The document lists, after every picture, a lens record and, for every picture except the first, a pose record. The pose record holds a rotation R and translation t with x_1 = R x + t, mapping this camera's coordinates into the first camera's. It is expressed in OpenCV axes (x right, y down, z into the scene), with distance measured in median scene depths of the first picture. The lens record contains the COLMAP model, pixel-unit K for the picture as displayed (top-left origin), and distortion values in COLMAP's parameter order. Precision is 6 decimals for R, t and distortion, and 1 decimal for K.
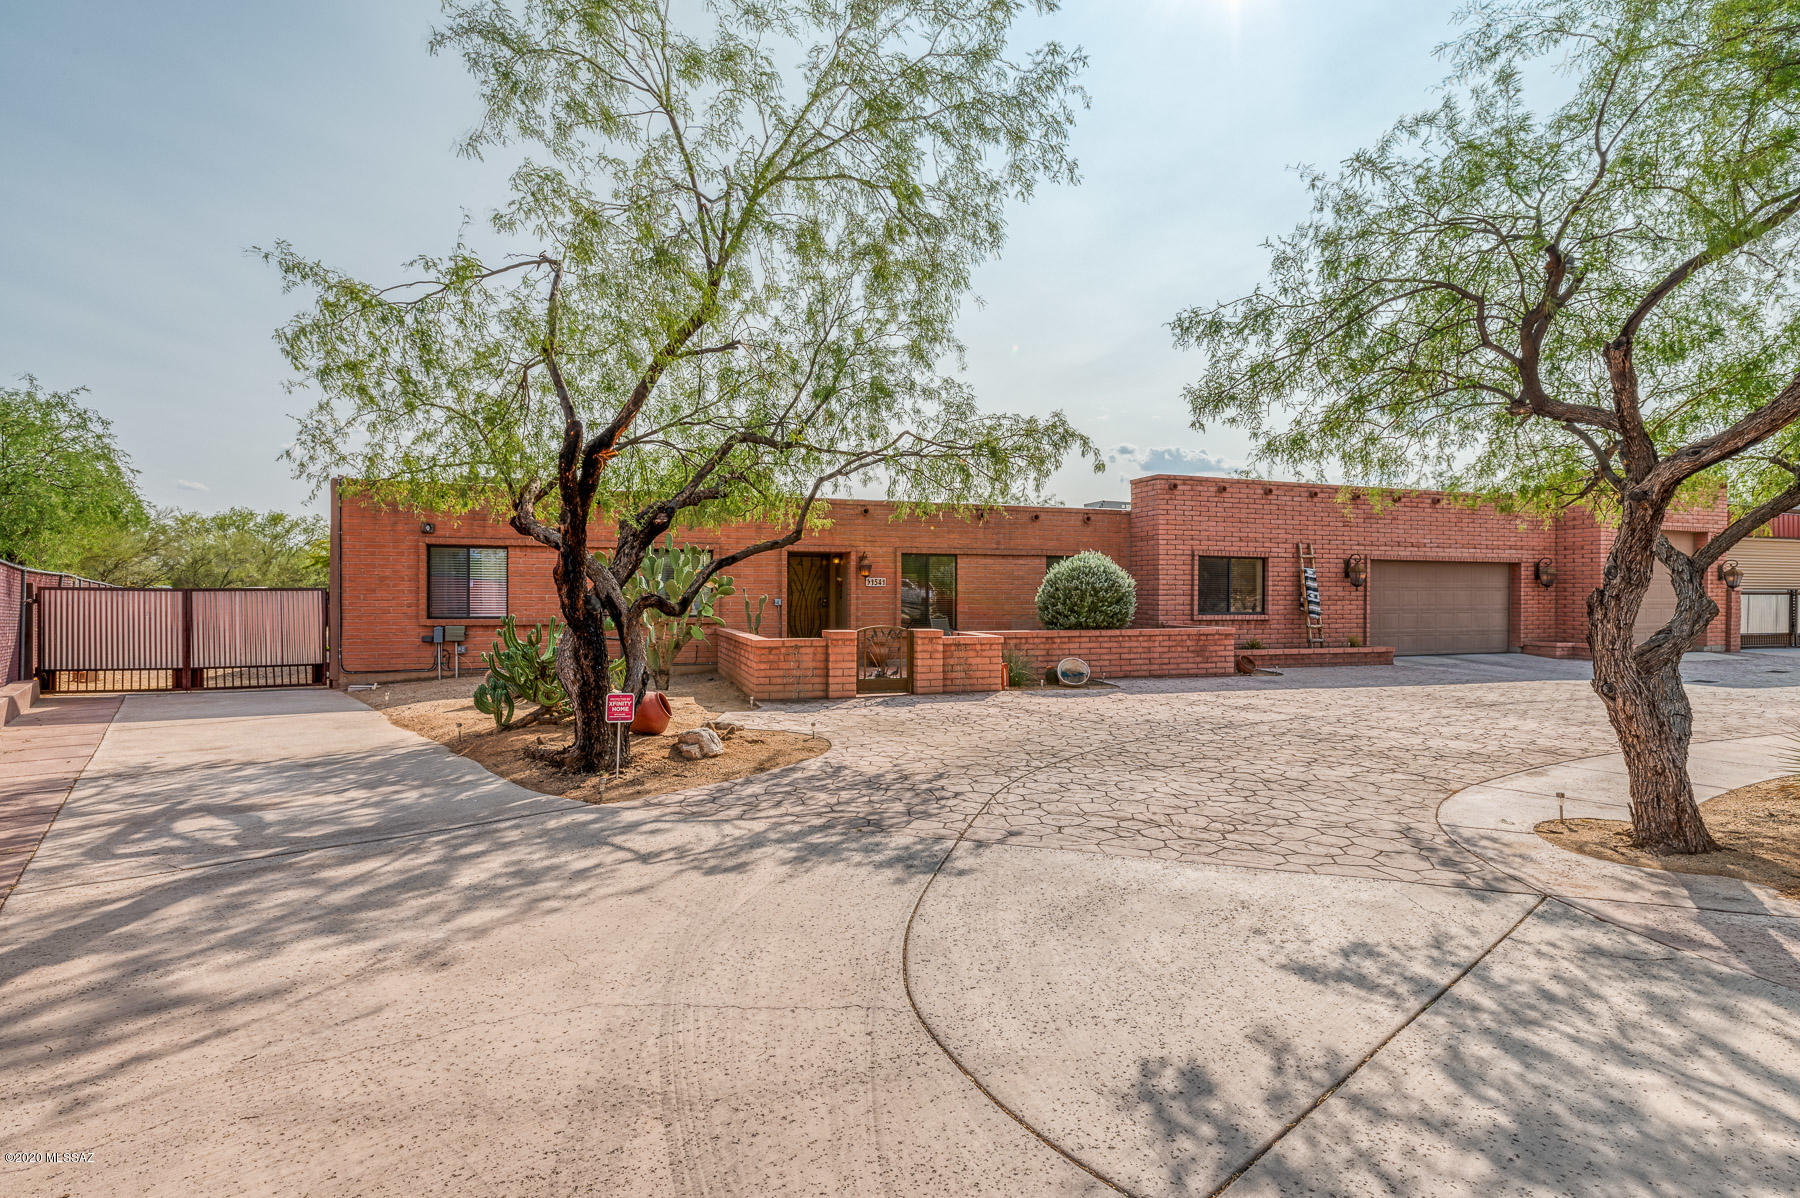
lens RADIAL K [[868.5, 0, 901.6], [0, 868.5, 598.0], [0, 0, 1]] dist [0.002110, 0.000217]
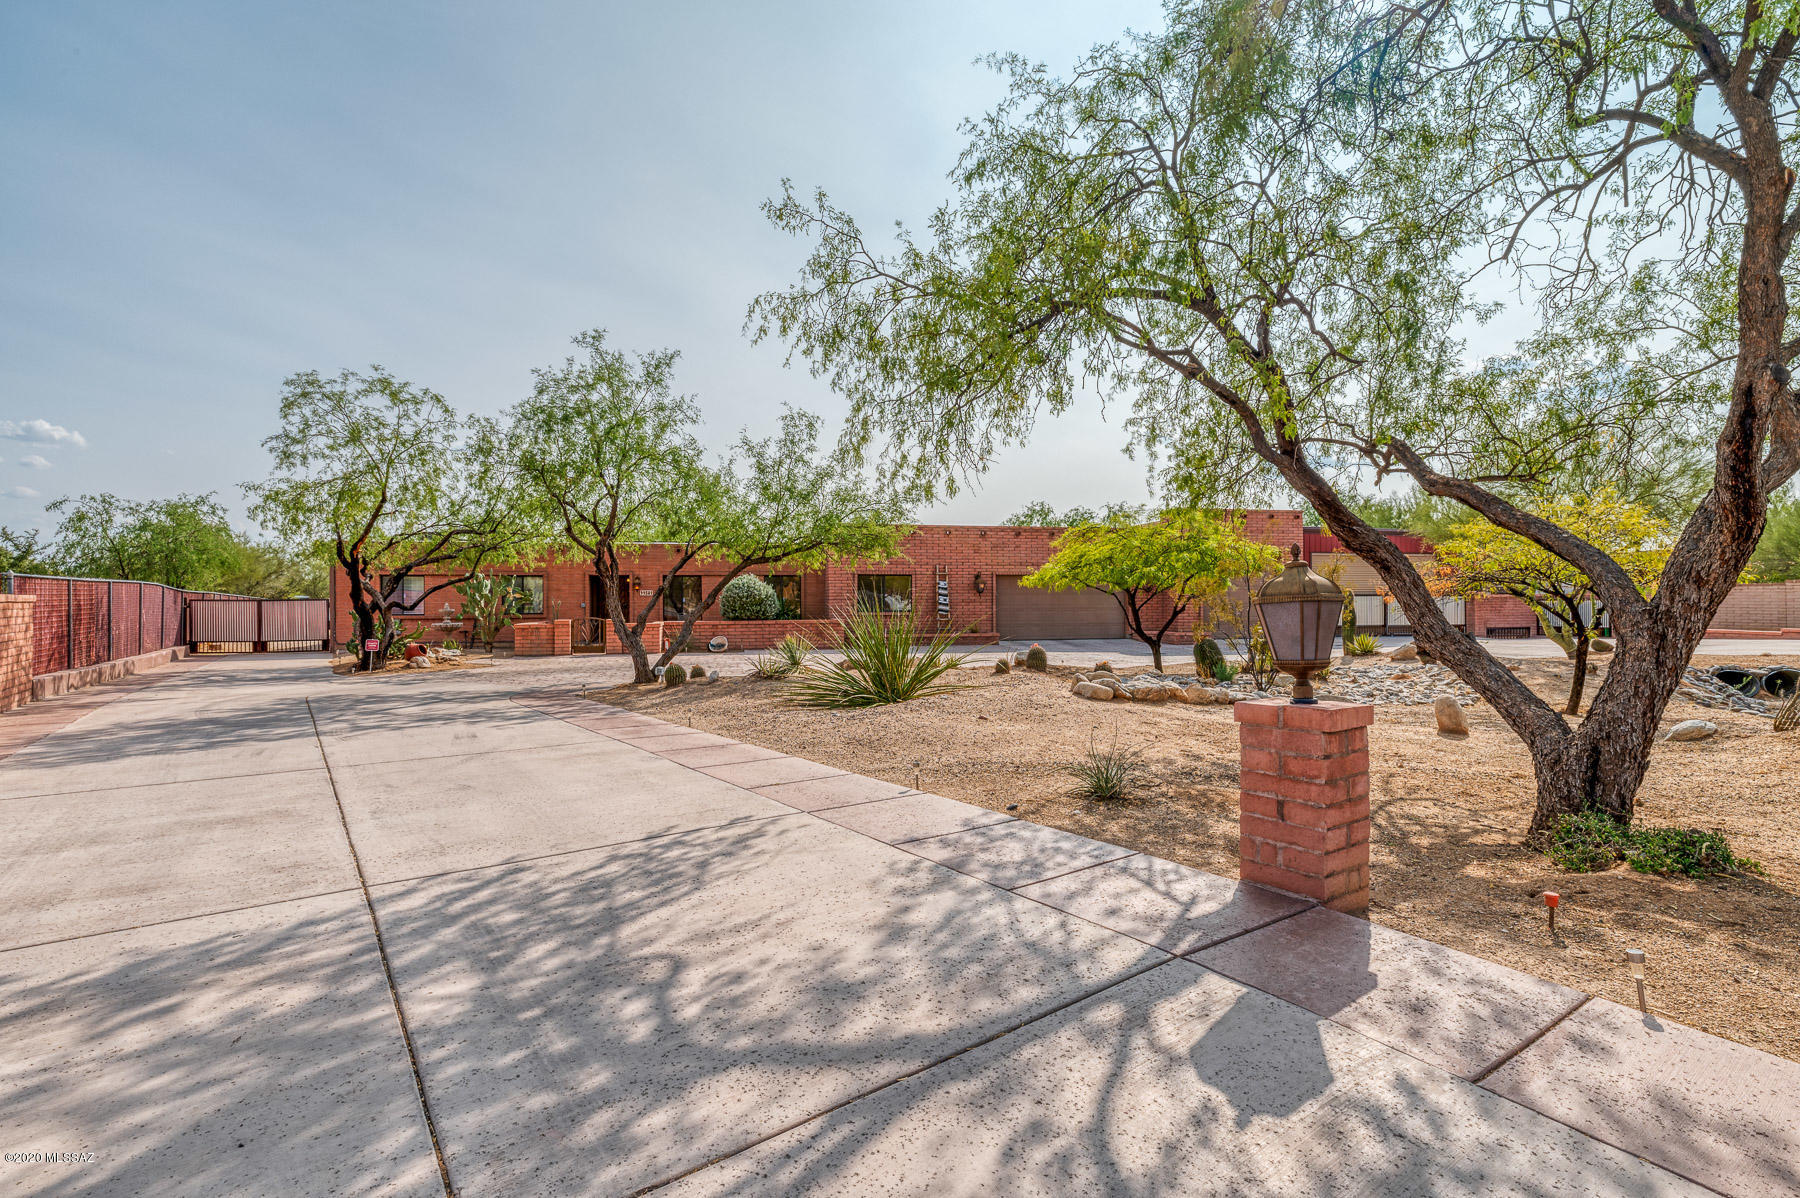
lens RADIAL K [[868.5, 0, 904.7], [0, 868.5, 598.4], [0, 0, 1]] dist [0.002110, 0.000217]
pose [[0.992261, -0.005418, -0.124053, 0.723990], [0.005285, 0.999985, -0.001404, -0.002612], [0.124059, 0.000737, 0.992275, -0.634804]]
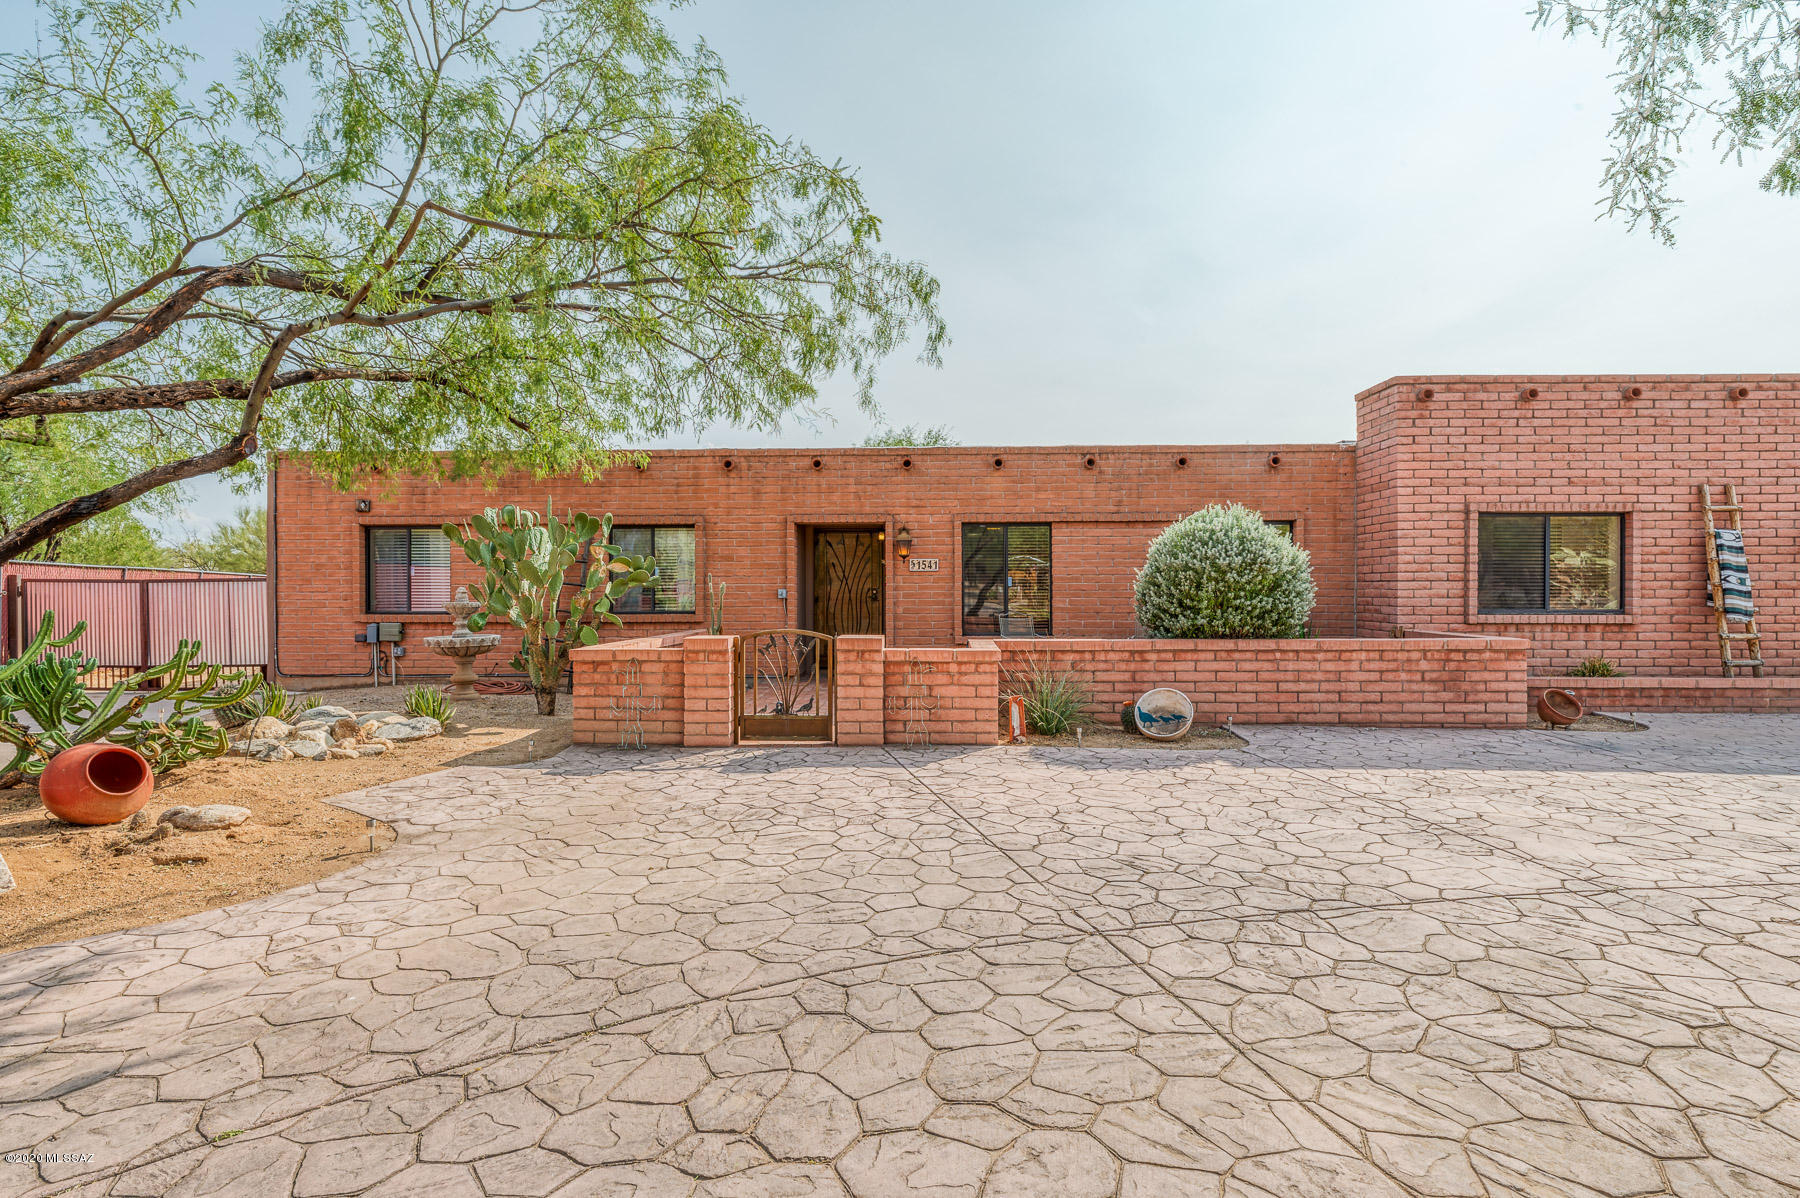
lens RADIAL K [[868.5, 0, 902.0], [0, 868.5, 595.6], [0, 0, 1]] dist [0.002110, 0.000217]
pose [[0.933358, -0.002160, -0.358940, 0.222959], [0.002632, 0.999996, 0.000825, 0.006382], [0.358937, -0.001715, 0.933360, 0.374282]]
